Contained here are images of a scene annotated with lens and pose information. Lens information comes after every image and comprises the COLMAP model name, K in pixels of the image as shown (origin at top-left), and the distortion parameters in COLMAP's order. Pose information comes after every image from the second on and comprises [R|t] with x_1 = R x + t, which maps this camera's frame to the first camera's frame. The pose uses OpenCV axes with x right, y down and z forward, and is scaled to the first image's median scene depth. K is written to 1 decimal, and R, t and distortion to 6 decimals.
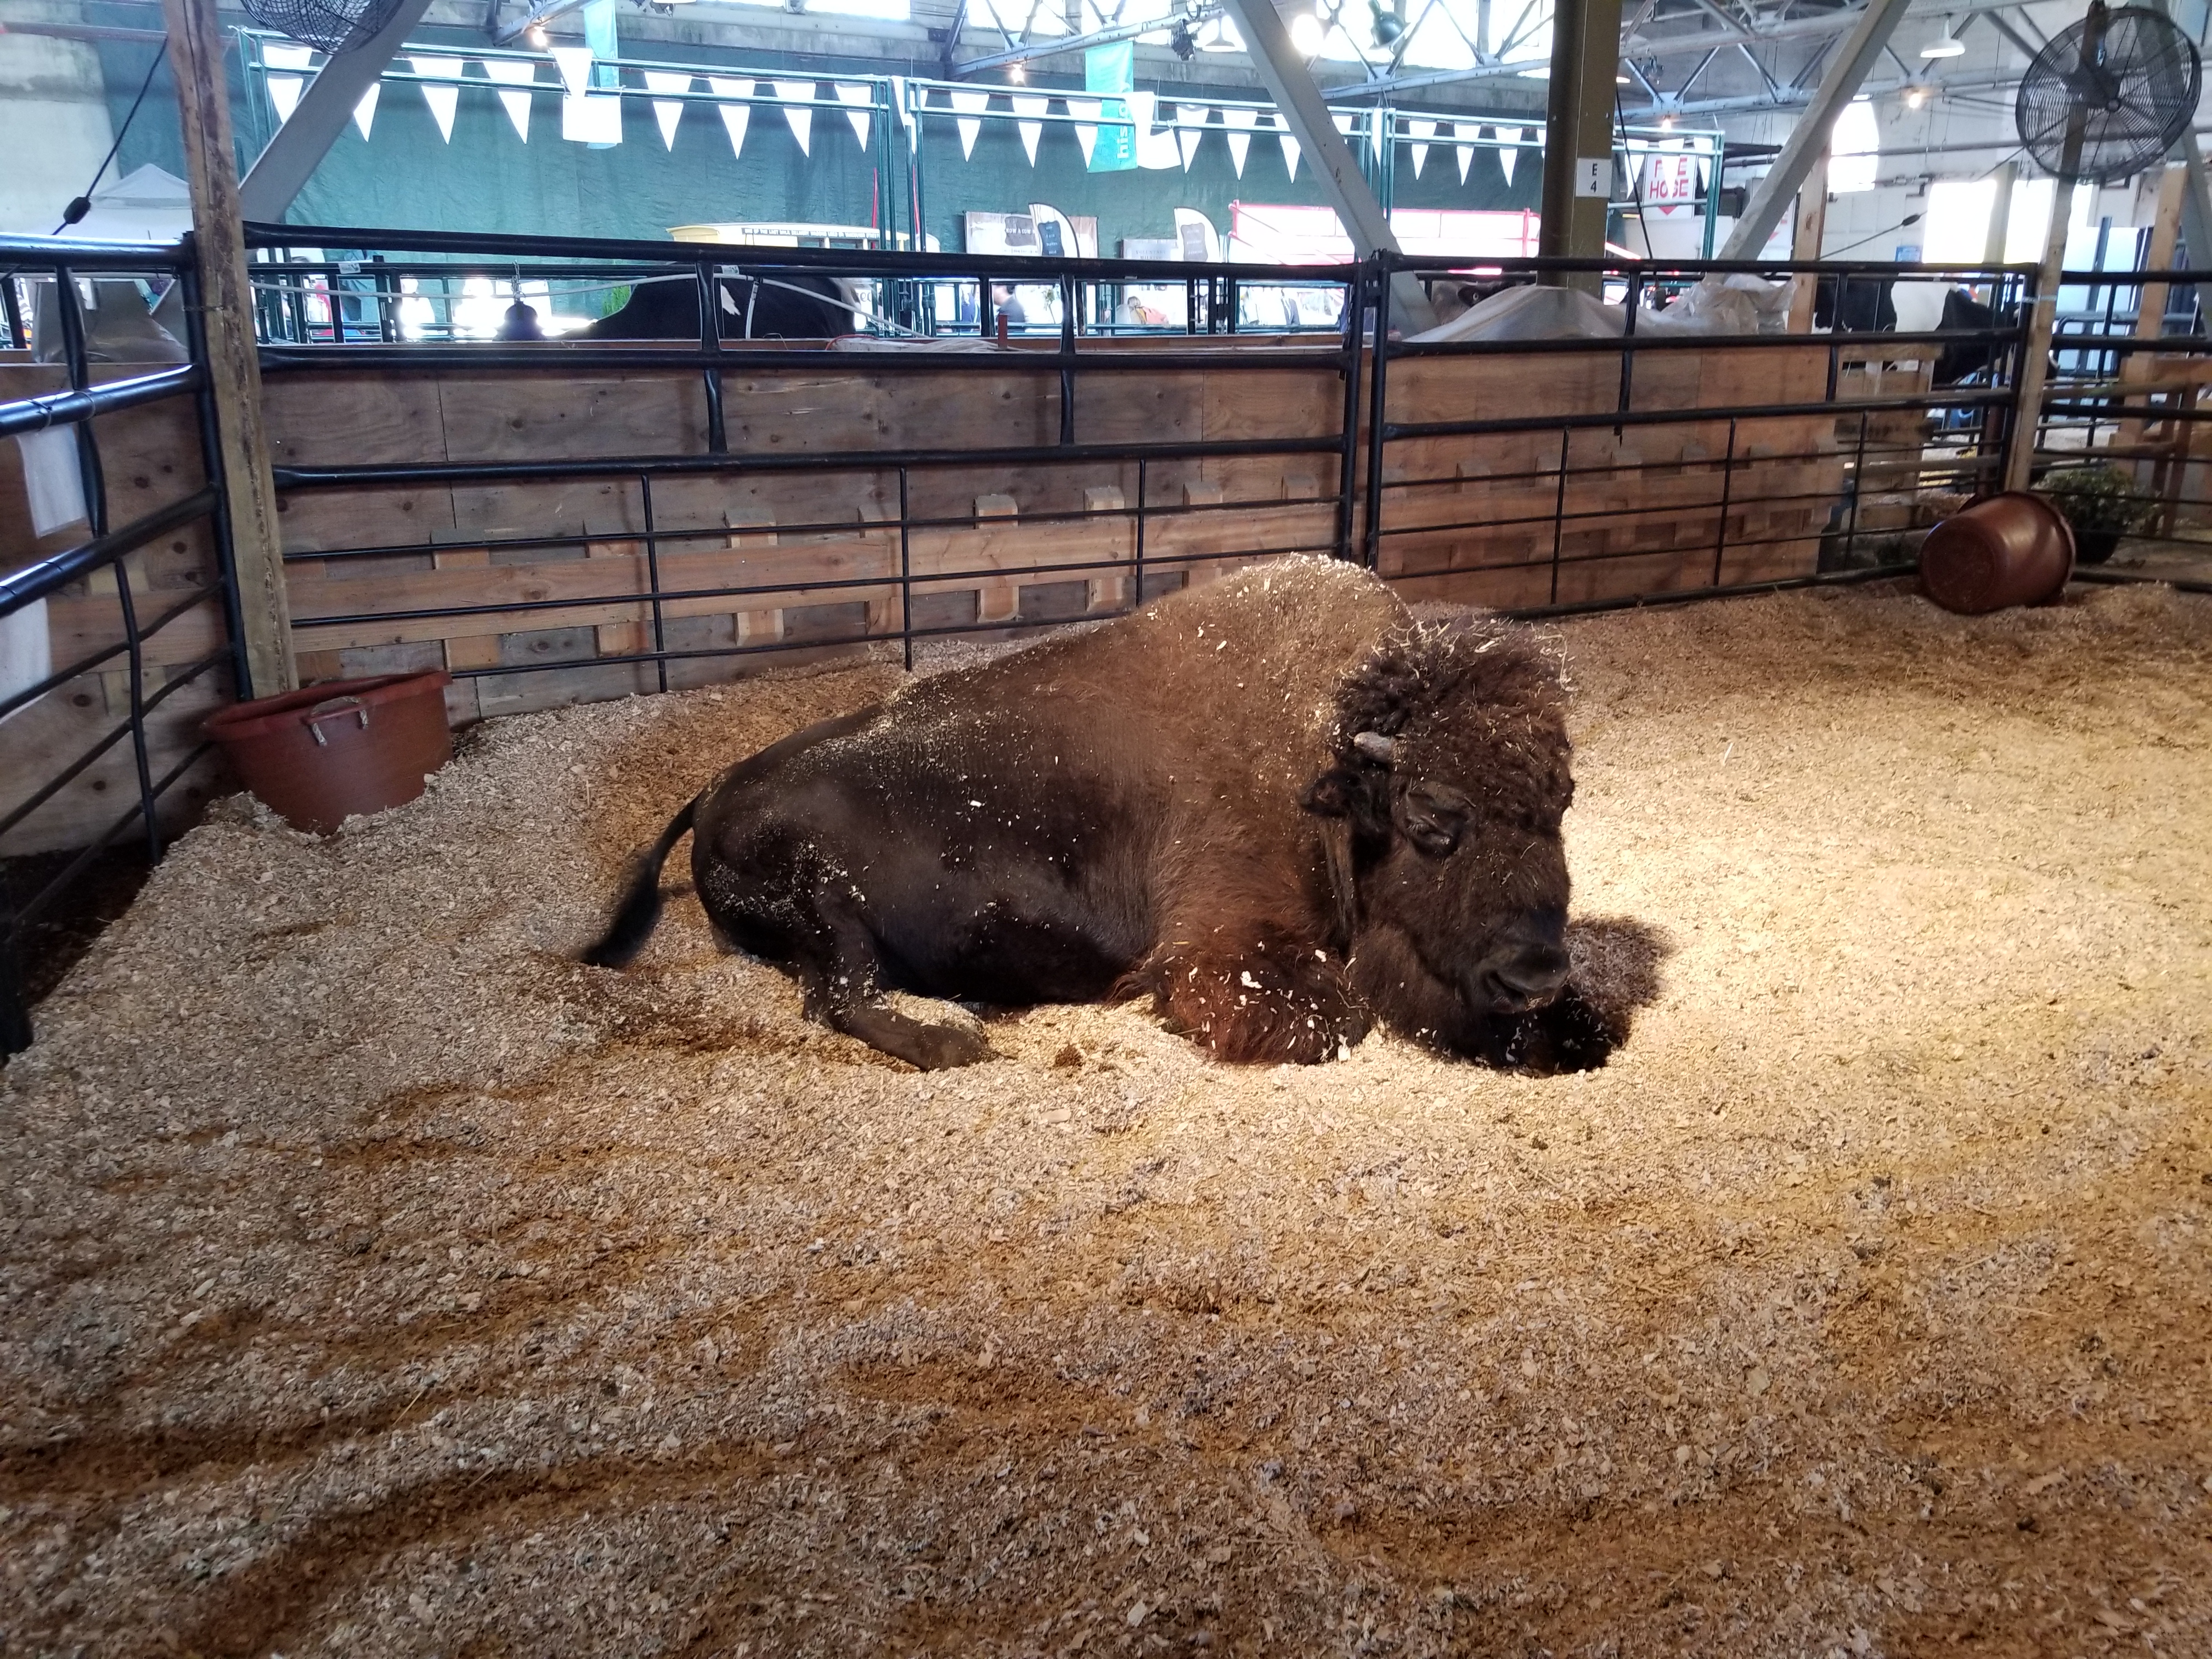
lens RADIAL K [[1747.1, 0, 1103.3], [0, 1747.1, 818.8], [0, 0, 1]] dist [0.076318, -0.148610]
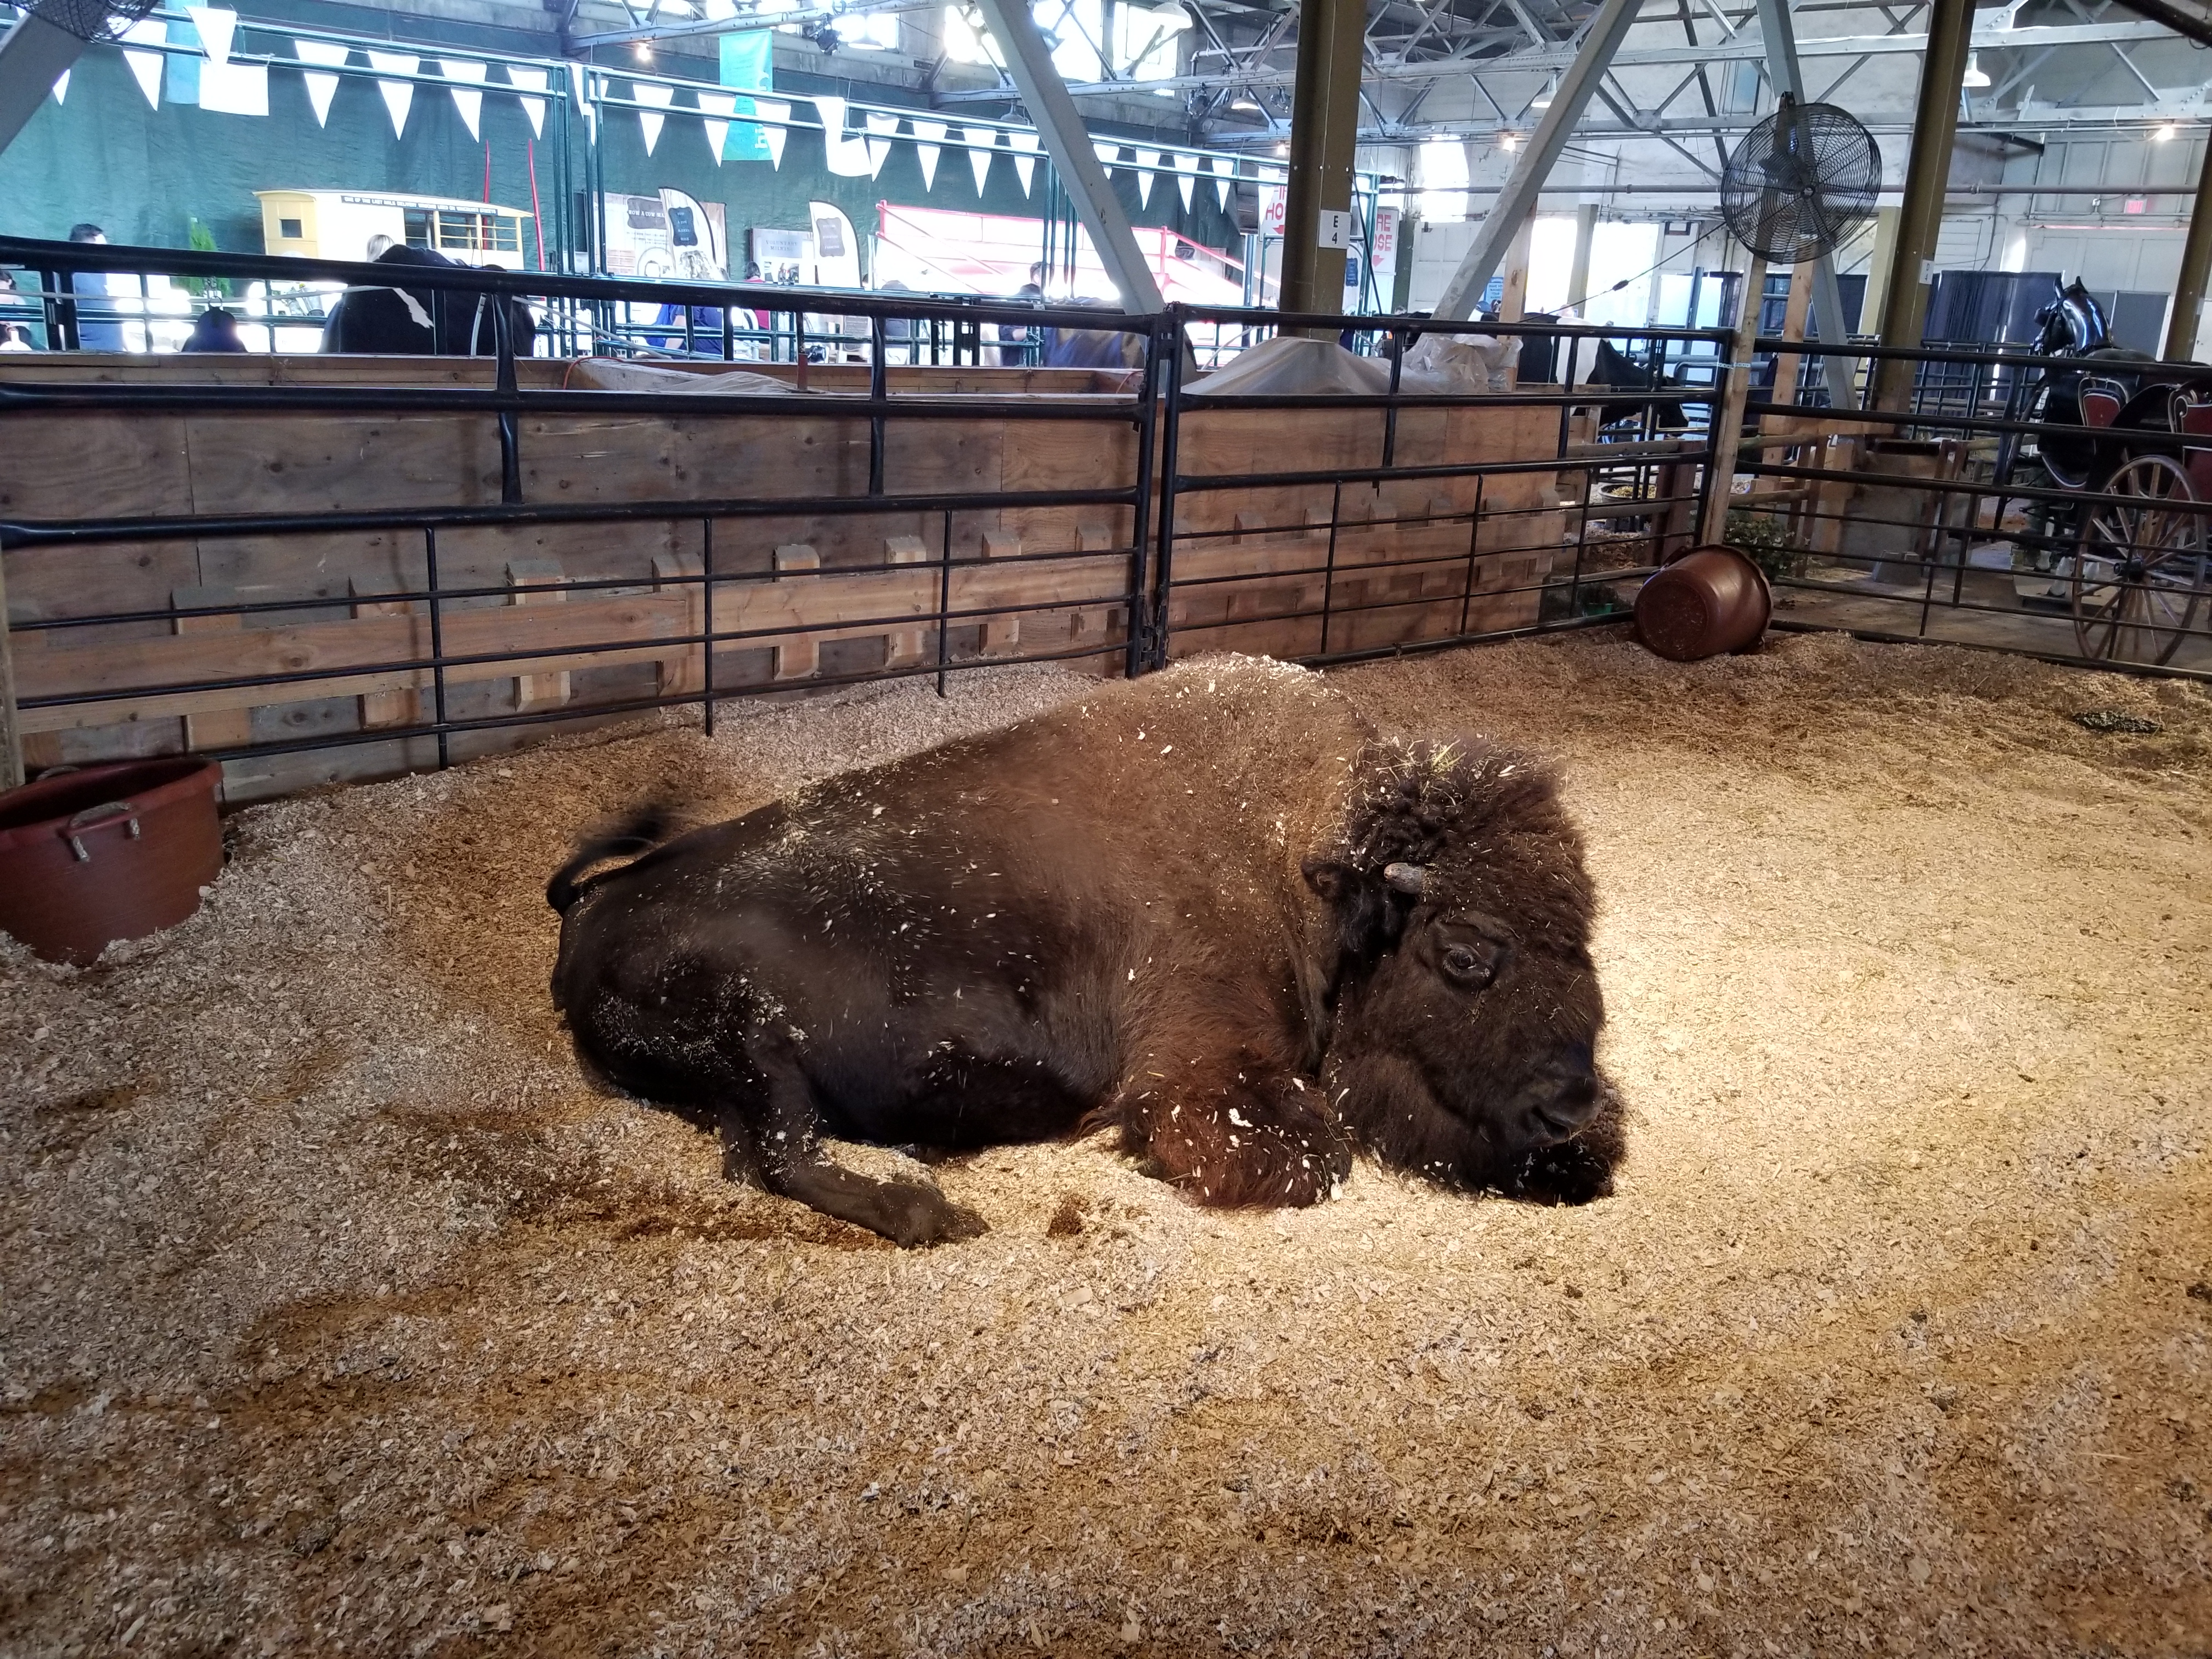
lens RADIAL K [[1760.2, 0, 1102.8], [0, 1760.2, 790.1], [0, 0, 1]] dist [0.047392, -0.092113]
pose [[0.976172, -0.011273, 0.216706, -0.148107], [0.013858, 0.999850, -0.010411, -0.058836], [-0.216556, 0.013166, 0.976181, 0.069984]]
